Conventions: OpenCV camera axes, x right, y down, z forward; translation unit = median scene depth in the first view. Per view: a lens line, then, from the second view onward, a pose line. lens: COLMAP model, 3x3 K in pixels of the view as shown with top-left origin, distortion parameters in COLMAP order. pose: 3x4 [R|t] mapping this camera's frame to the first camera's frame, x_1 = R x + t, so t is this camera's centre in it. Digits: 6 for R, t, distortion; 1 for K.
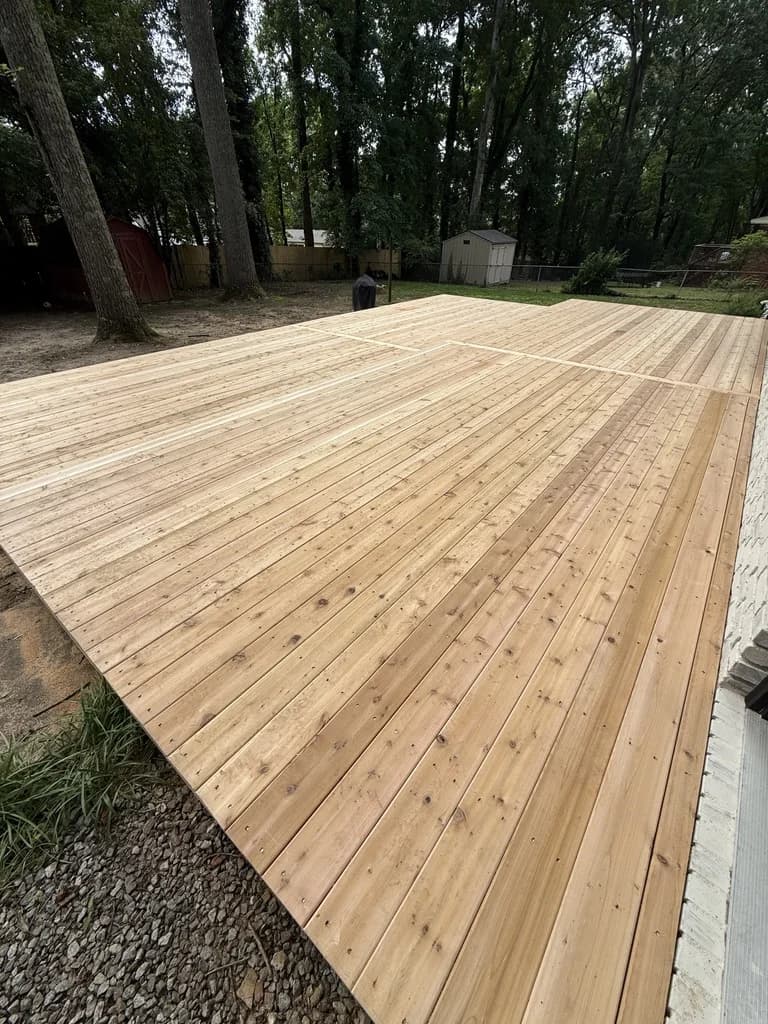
lens RADIAL K [[403.1, 0, 383.4], [0, 403.1, 507.9], [0, 0, 1]] dist [-0.001532, -0.000479]
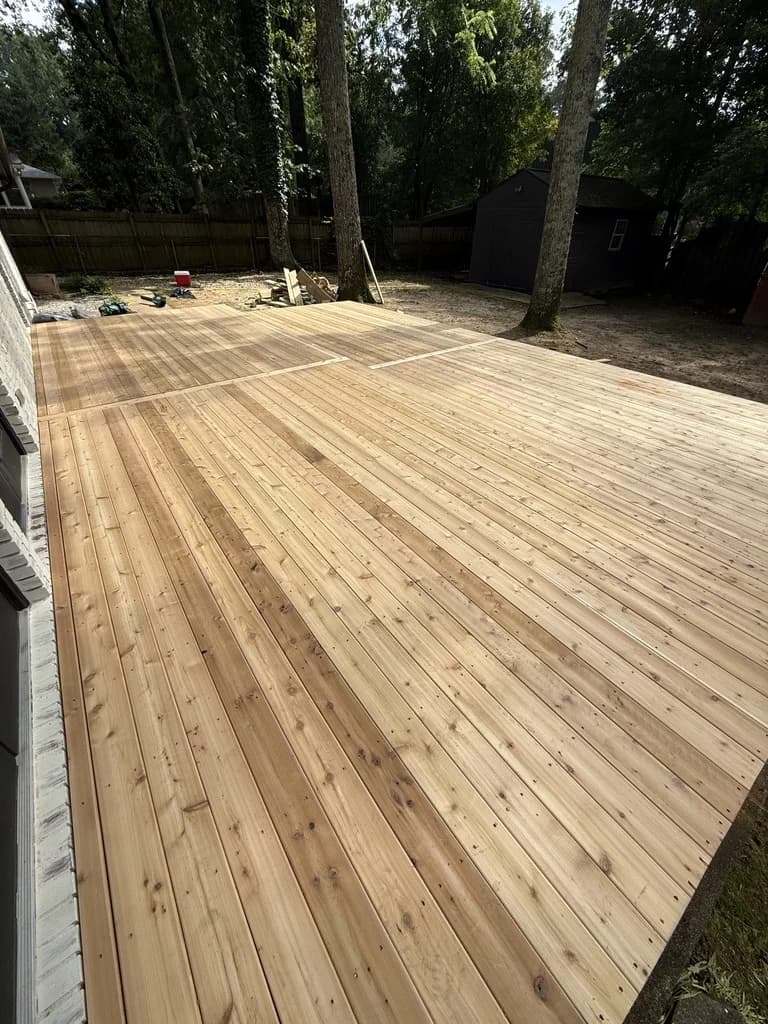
lens RADIAL K [[403.1, 0, 383.4], [0, 403.1, 507.9], [0, 0, 1]] dist [-0.001532, -0.000479]
pose [[-0.254029, 0.559960, -0.788615, 1.271531], [-0.558660, 0.580643, 0.592244, -0.950581], [0.789537, 0.591015, 0.165327, 1.281071]]
